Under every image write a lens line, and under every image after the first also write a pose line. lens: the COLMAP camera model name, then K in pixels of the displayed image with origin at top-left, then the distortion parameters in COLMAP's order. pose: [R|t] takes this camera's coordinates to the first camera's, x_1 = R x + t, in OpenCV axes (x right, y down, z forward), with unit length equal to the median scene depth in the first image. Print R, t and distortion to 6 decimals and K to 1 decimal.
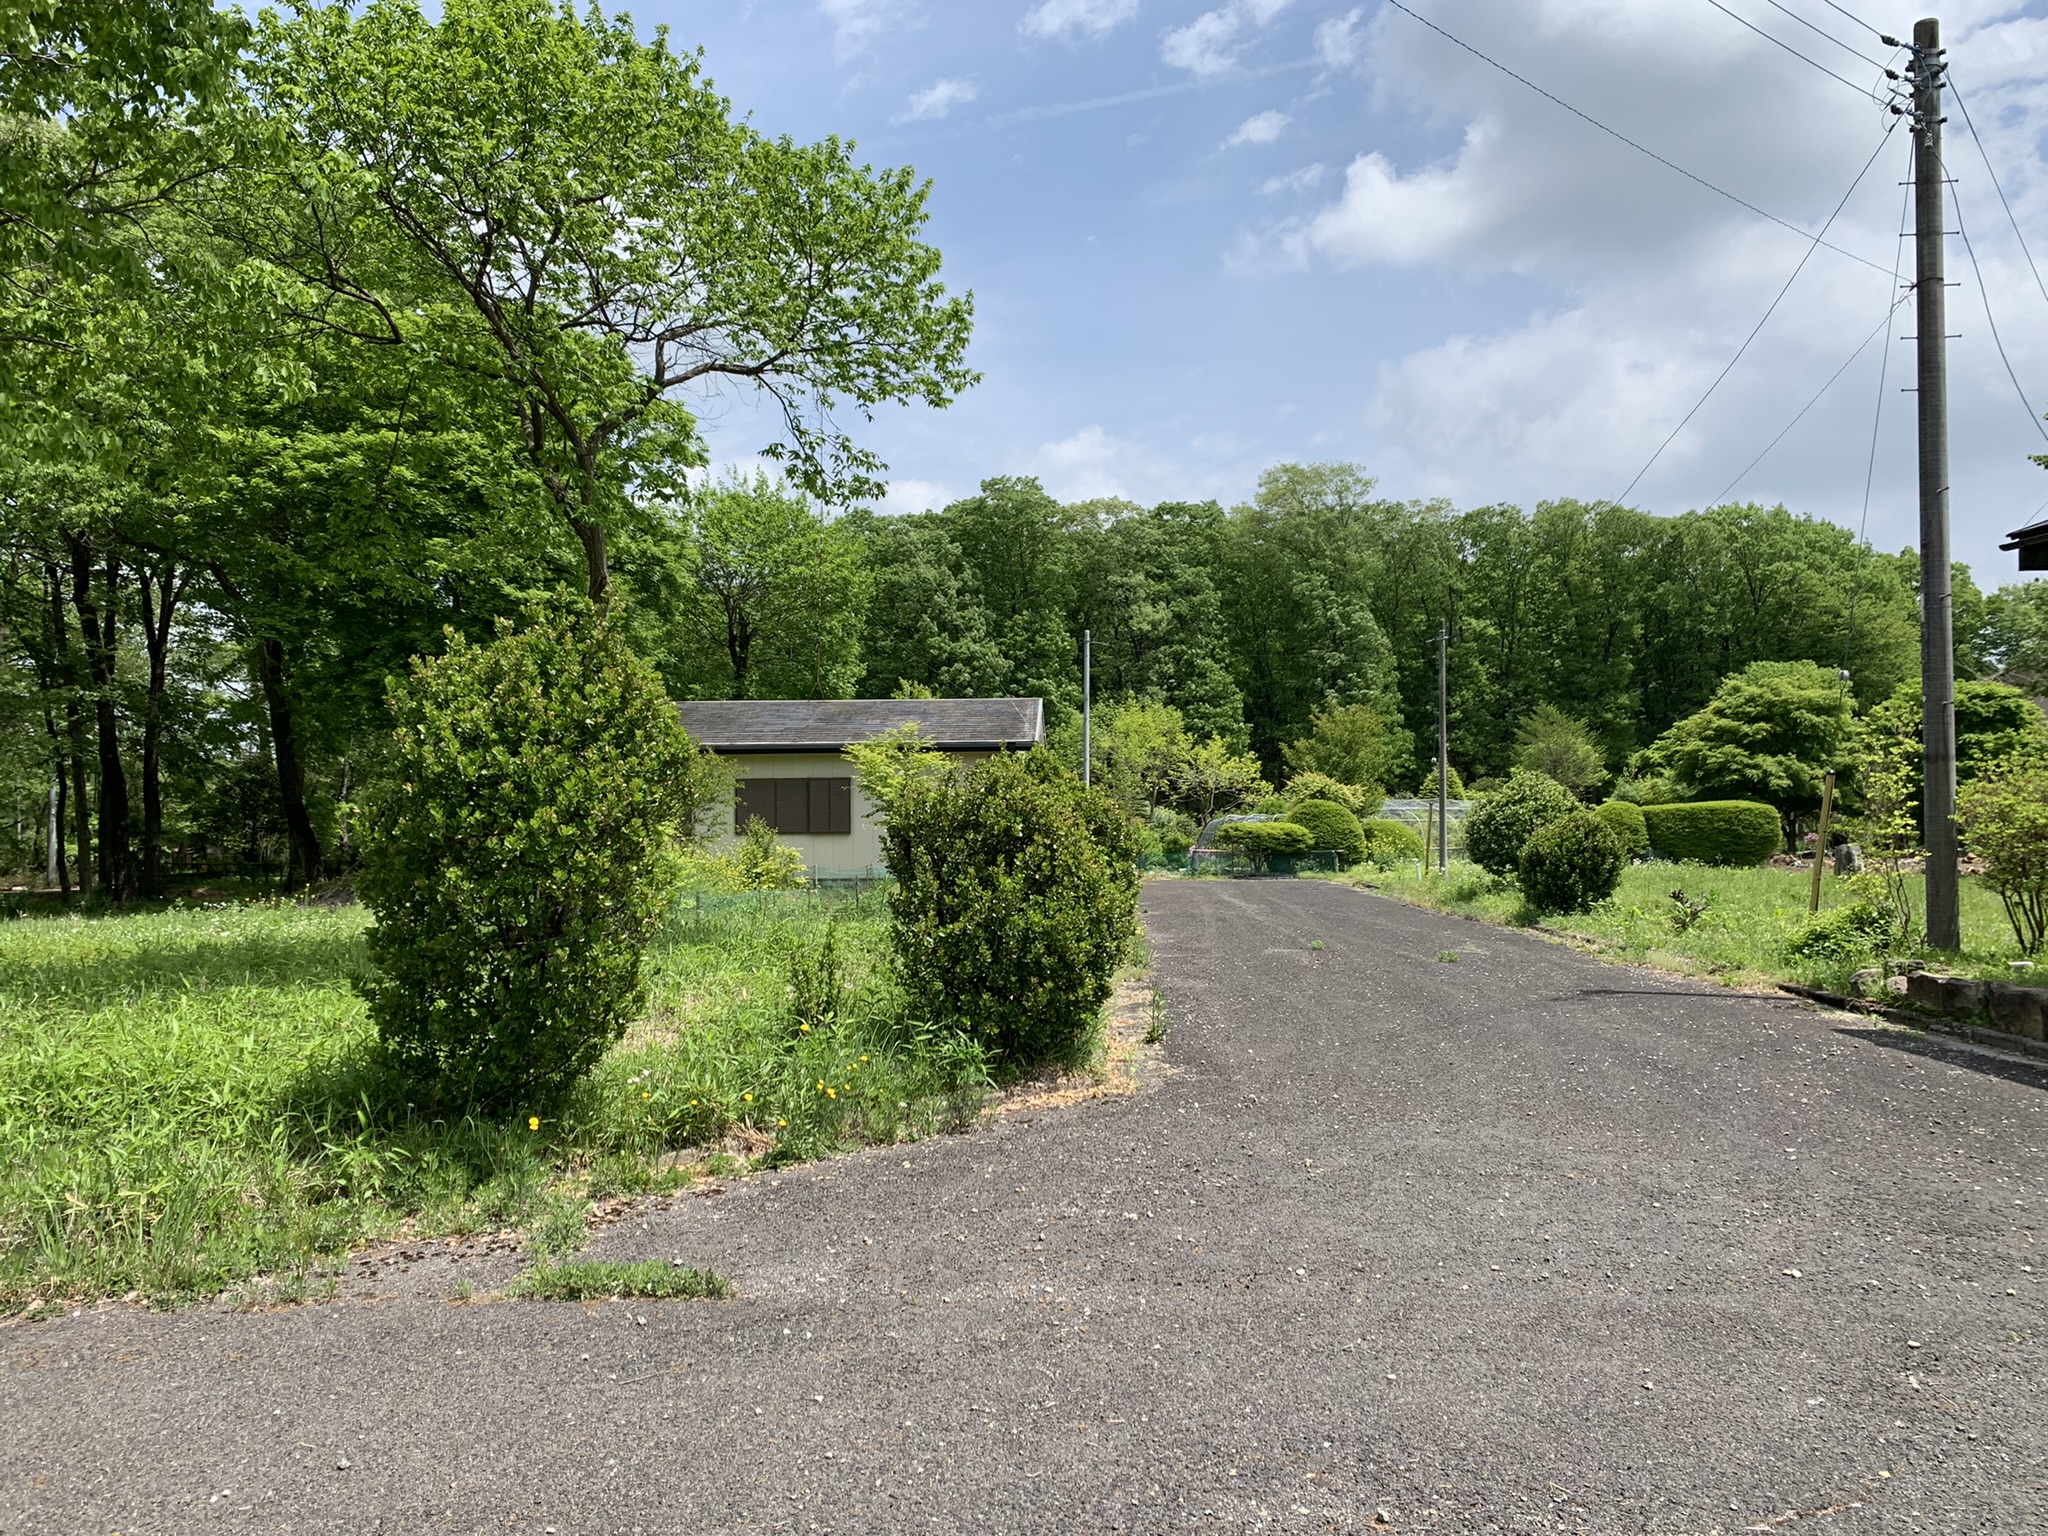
lens RADIAL K [[1566.6, 0, 1024.7], [0, 1566.6, 766.0], [0, 0, 1]] dist [-0.009314, -0.003527]
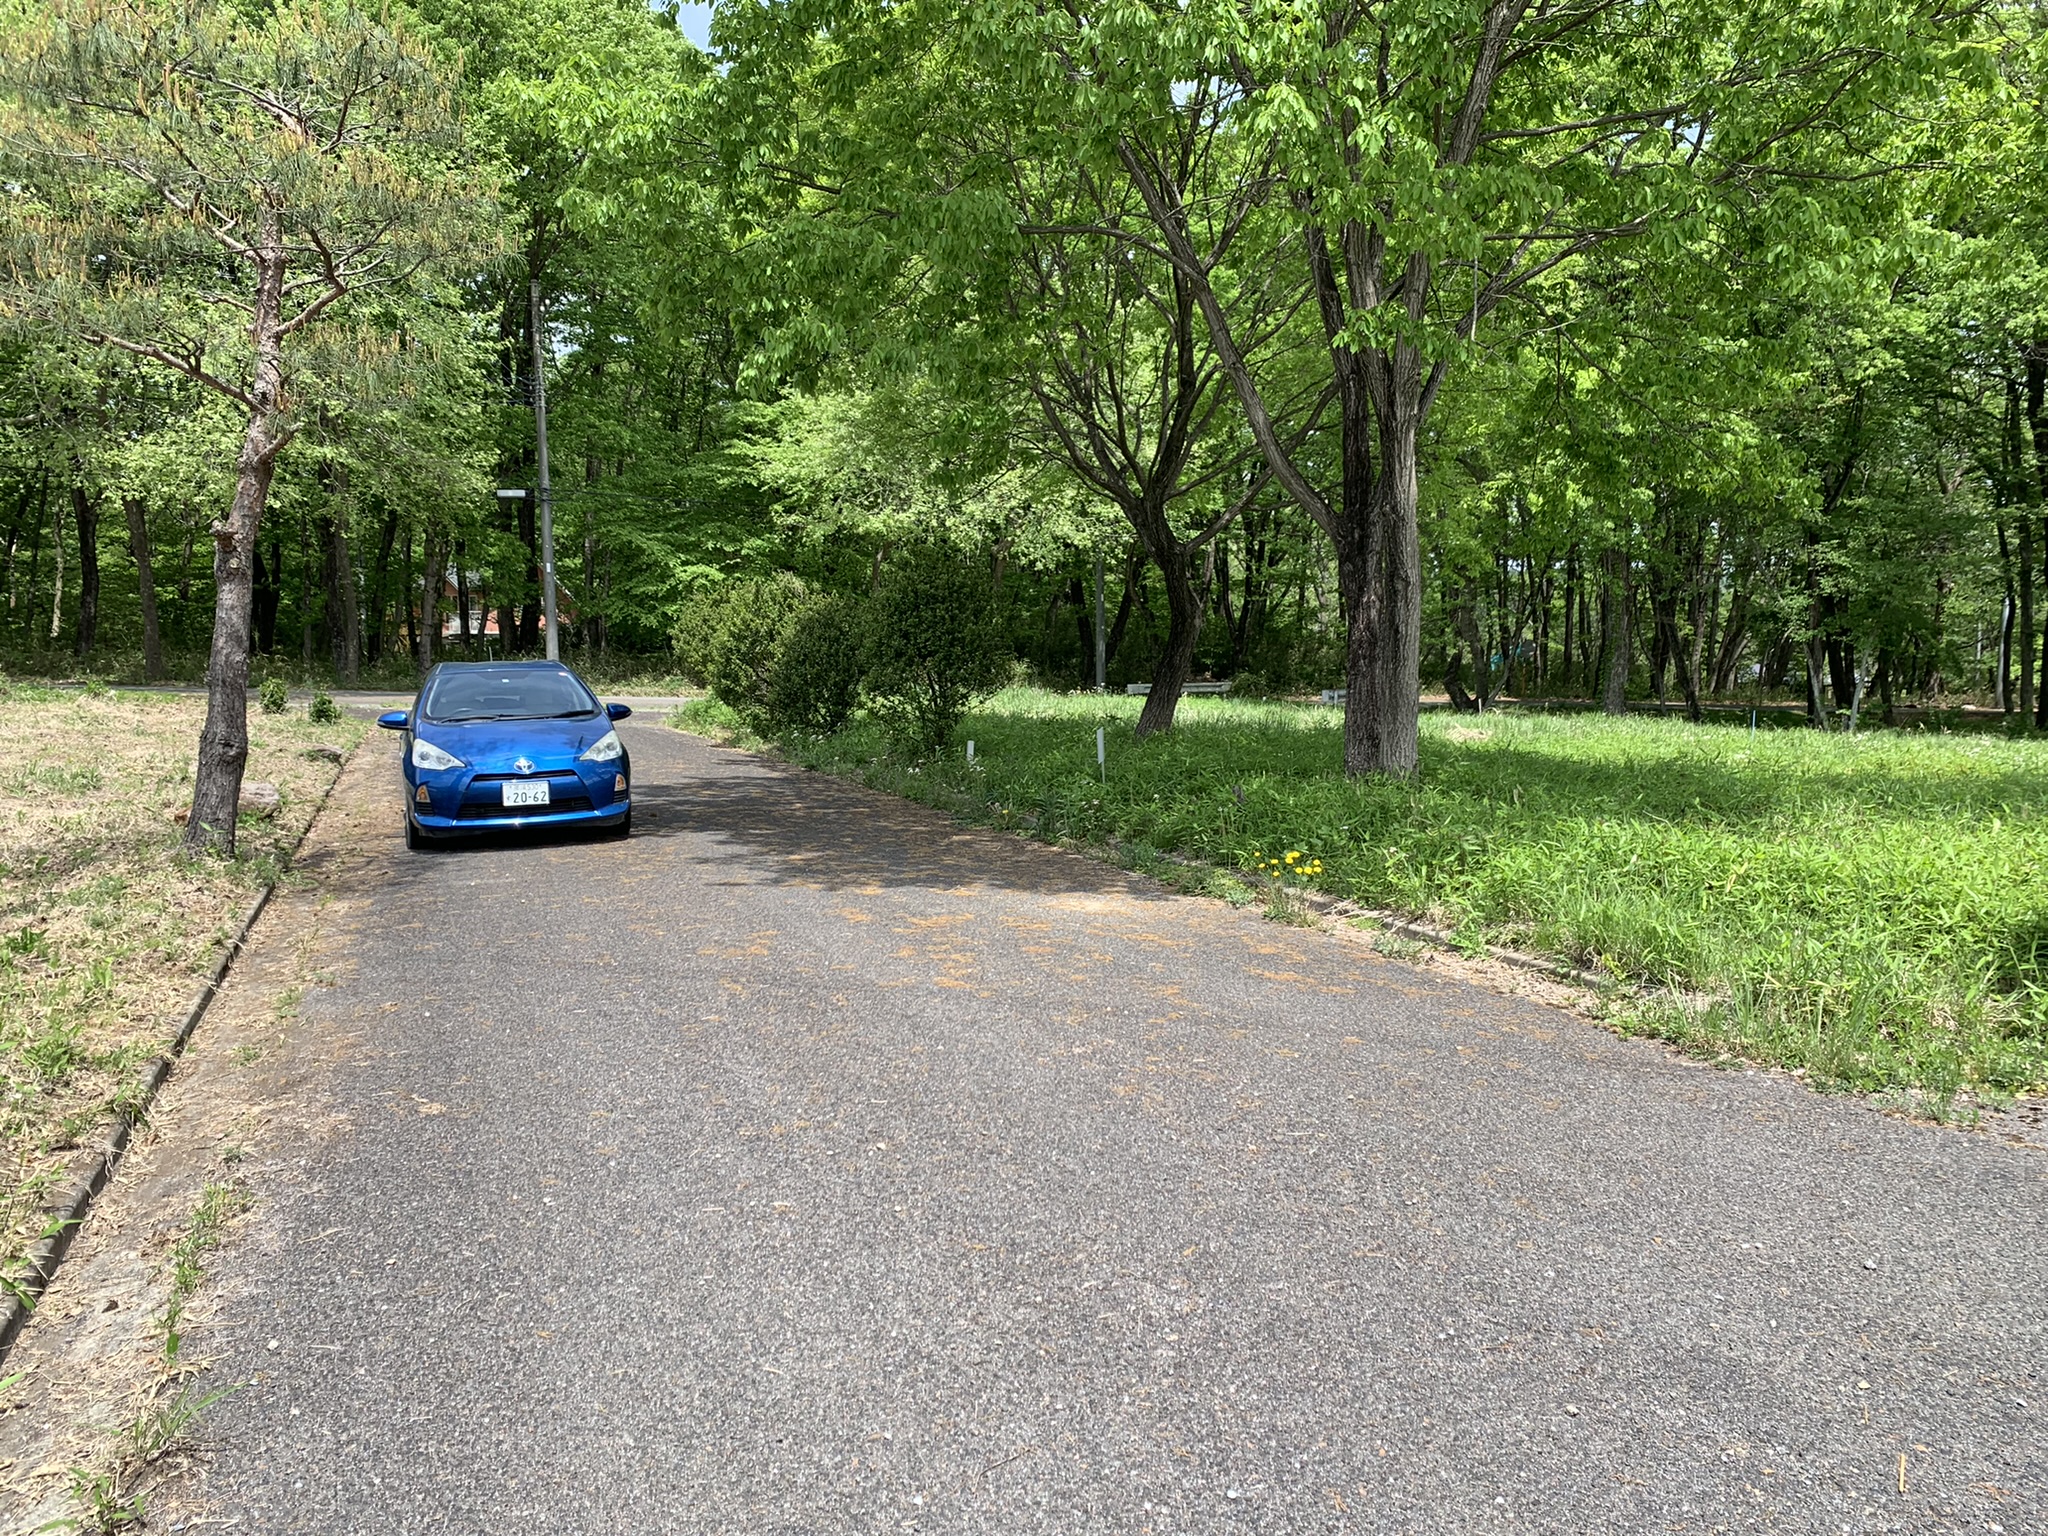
lens RADIAL K [[1566.6, 0, 1025.6], [0, 1566.6, 768.6], [0, 0, 1]] dist [-0.009314, -0.003527]
pose [[0.427360, 0.100680, -0.898458, 0.126807], [0.004487, 0.993532, 0.113468, 0.000334], [0.904071, -0.052523, 0.424143, 0.041227]]
